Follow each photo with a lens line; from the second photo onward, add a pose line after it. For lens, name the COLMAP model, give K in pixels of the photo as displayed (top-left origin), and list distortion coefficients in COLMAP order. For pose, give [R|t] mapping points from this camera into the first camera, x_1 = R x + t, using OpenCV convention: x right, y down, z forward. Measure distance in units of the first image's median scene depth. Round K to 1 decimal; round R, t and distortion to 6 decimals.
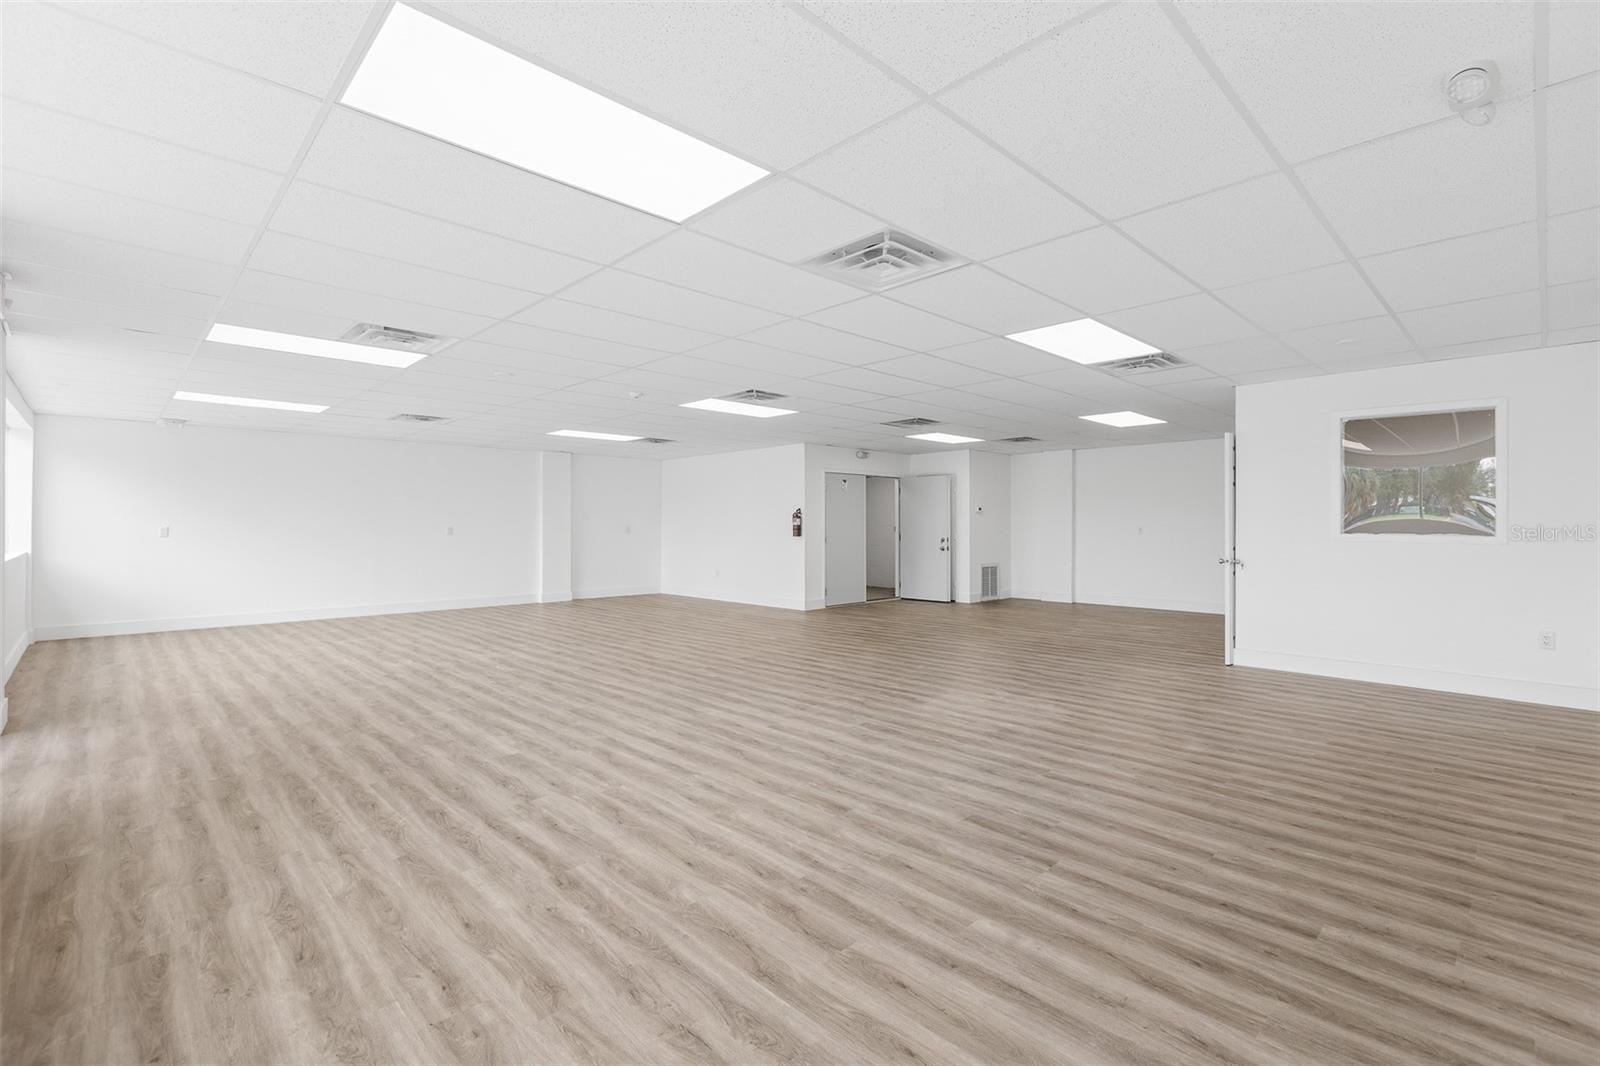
lens RADIAL K [[726.7, 0, 804.2], [0, 726.7, 522.3], [0, 0, 1]] dist [0.003117, -0.001535]
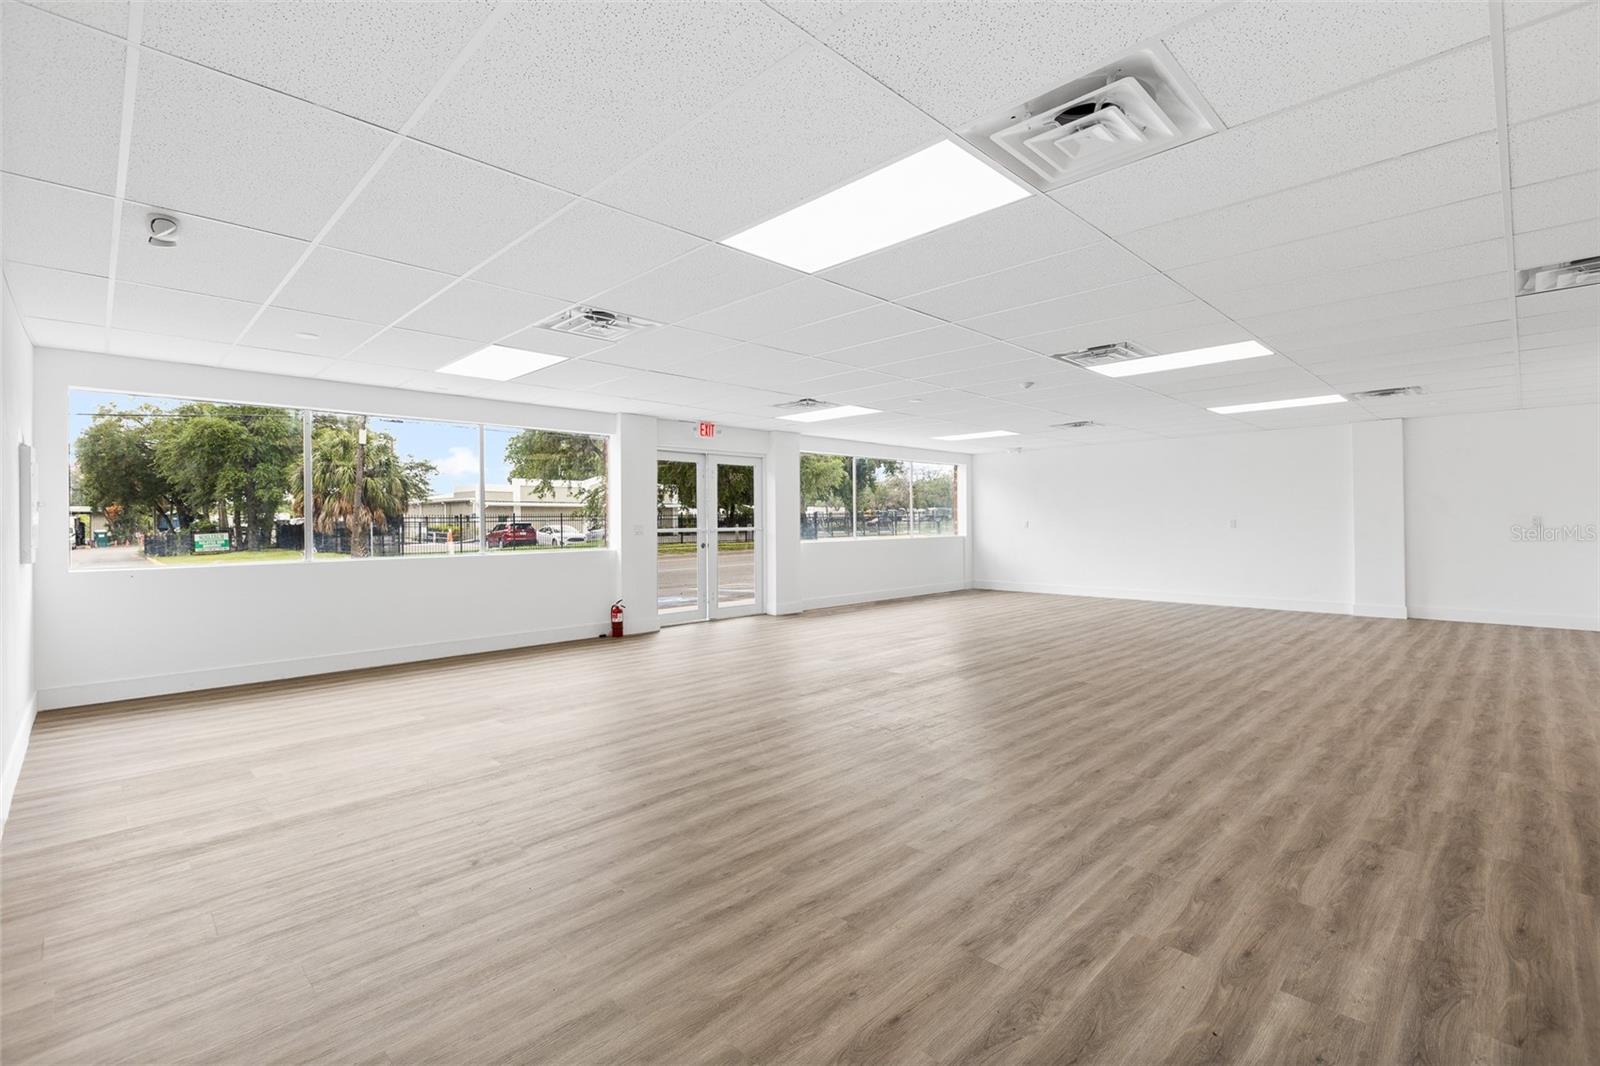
lens RADIAL K [[716.4, 0, 800.3], [0, 716.4, 515.1], [0, 0, 1]] dist [0.003325, -0.000201]
pose [[0.013670, -0.005621, -0.999891, 0.739089], [0.007595, 0.999956, -0.005517, 0.002151], [0.999878, -0.007519, 0.013712, 0.704504]]
